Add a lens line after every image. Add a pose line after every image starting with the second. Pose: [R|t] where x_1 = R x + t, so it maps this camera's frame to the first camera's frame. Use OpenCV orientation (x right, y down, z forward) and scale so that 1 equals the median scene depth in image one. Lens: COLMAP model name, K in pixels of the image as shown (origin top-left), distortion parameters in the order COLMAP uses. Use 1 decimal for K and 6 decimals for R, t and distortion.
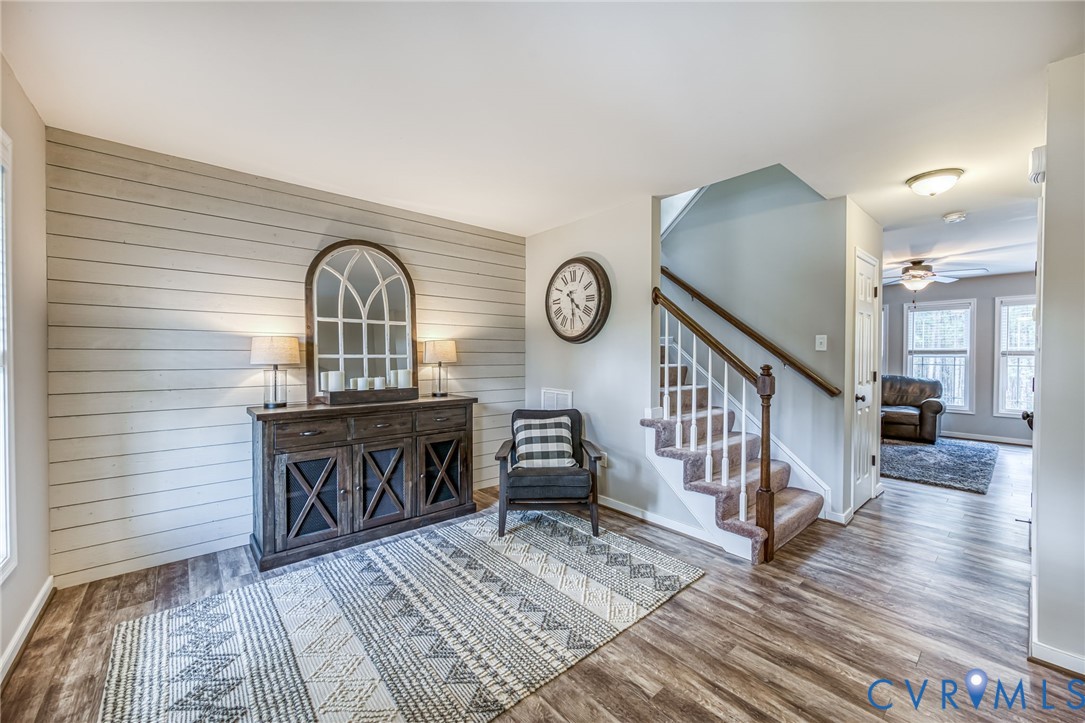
lens RADIAL K [[426.8, 0, 547.0], [0, 426.8, 360.6], [0, 0, 1]] dist [-0.001781, 0.000433]
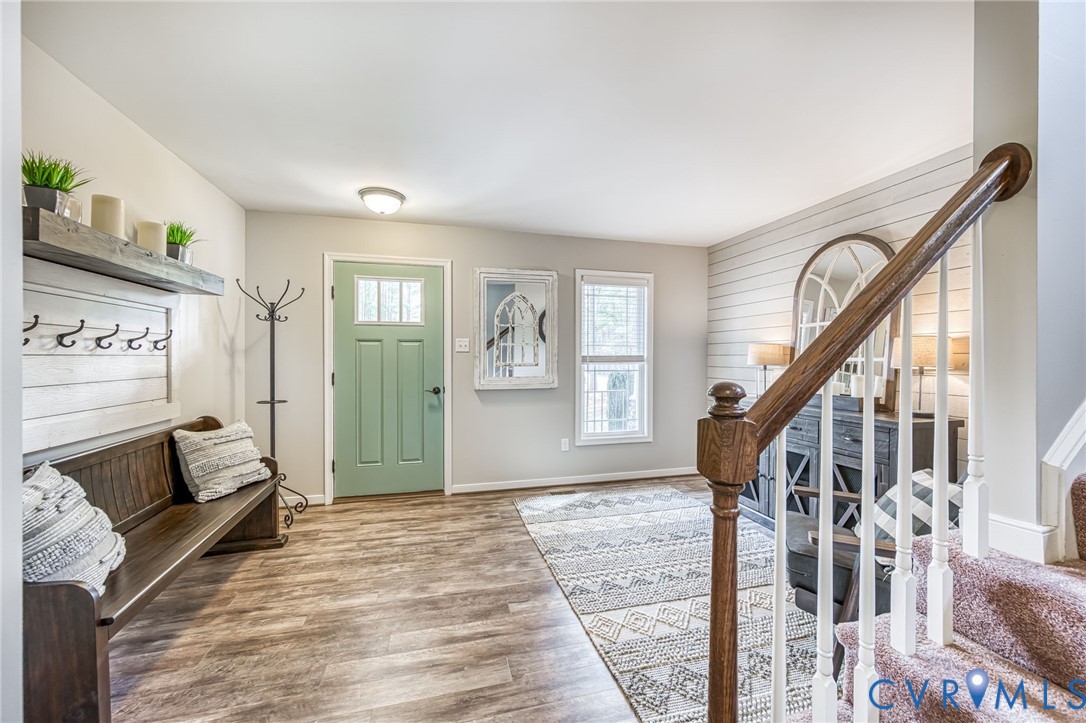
lens RADIAL K [[427.1, 0, 547.5], [0, 427.1, 360.6], [0, 0, 1]] dist [-0.001781, 0.000433]
pose [[-0.436781, 0.002065, -0.899565, 1.232379], [-0.017237, 0.999795, 0.010665, -0.011640], [0.899403, 0.020164, -0.436656, 1.464412]]
